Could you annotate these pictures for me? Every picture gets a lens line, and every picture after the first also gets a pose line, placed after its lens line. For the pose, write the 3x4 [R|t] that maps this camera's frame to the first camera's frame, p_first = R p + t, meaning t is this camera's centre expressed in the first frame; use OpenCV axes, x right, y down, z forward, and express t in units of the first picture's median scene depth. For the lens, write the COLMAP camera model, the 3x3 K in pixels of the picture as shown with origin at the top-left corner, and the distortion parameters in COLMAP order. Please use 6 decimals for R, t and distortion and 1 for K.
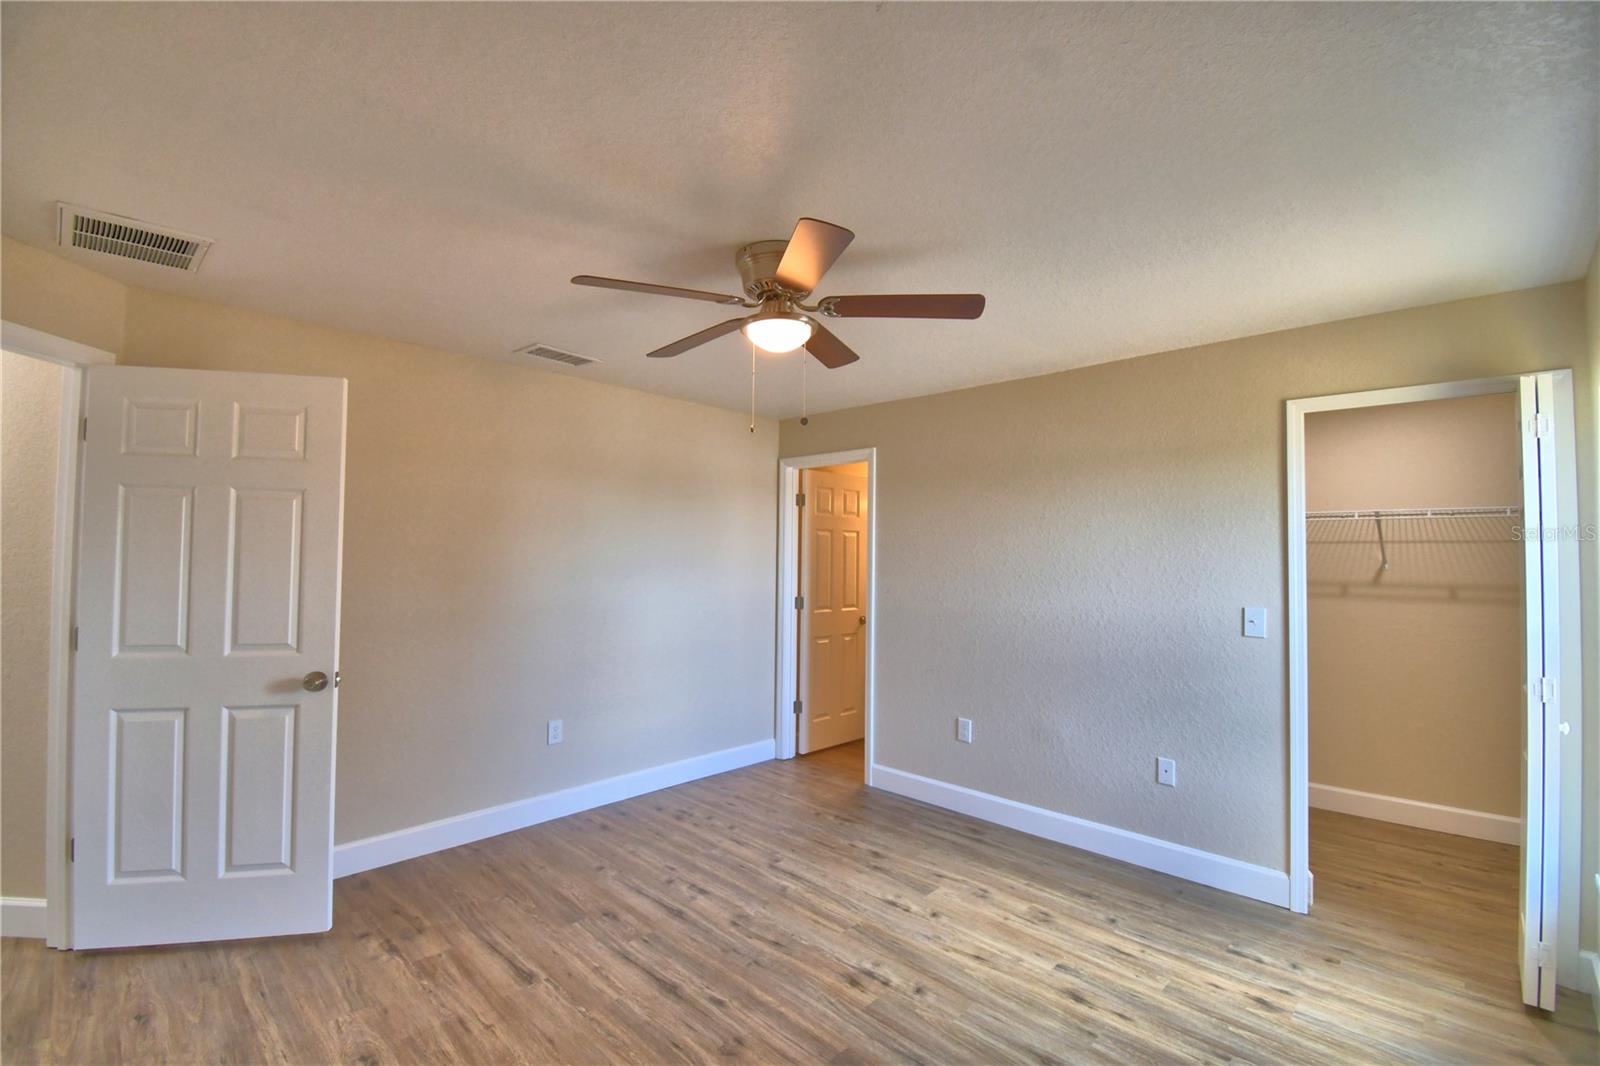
lens RADIAL K [[725.2, 0, 800.0], [0, 725.2, 533.0], [0, 0, 1]] dist [0.031998, -0.035826]
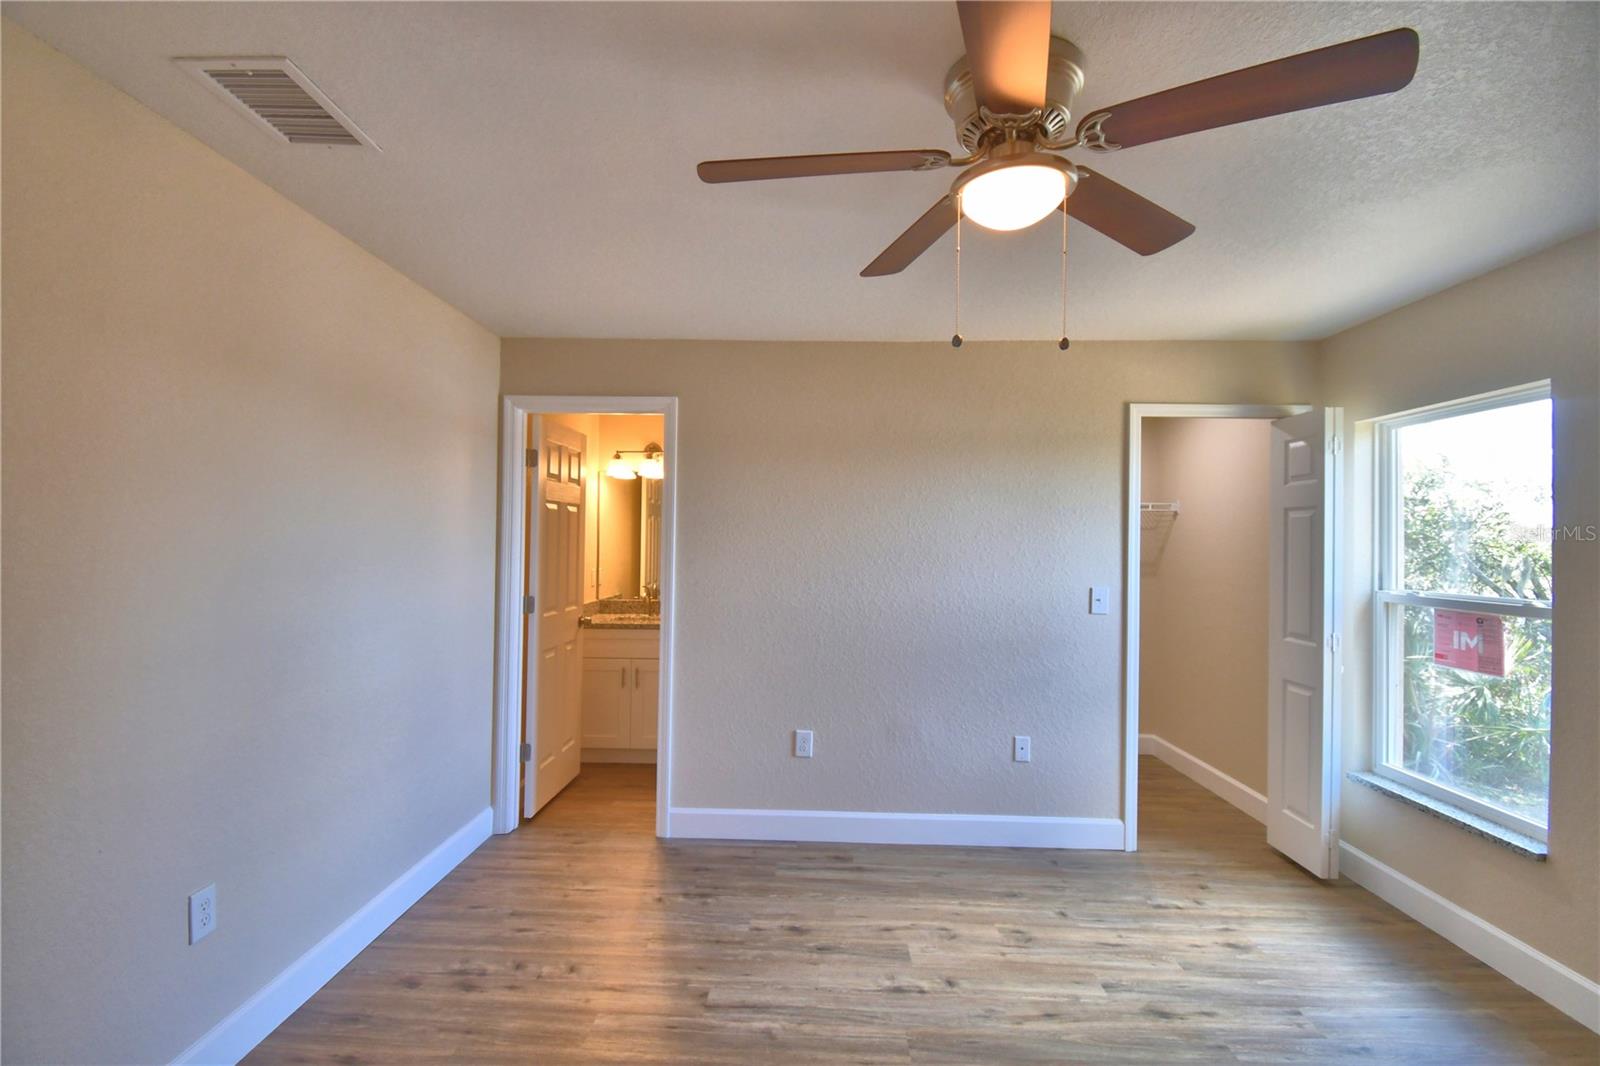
lens RADIAL K [[725.2, 0, 800.0], [0, 725.2, 533.0], [0, 0, 1]] dist [0.031998, -0.035826]
pose [[0.733568, 0.006635, 0.679583, -0.449387], [-0.027396, 0.999428, 0.019815, 0.009784], [-0.679063, -0.033154, 0.733331, 0.485563]]
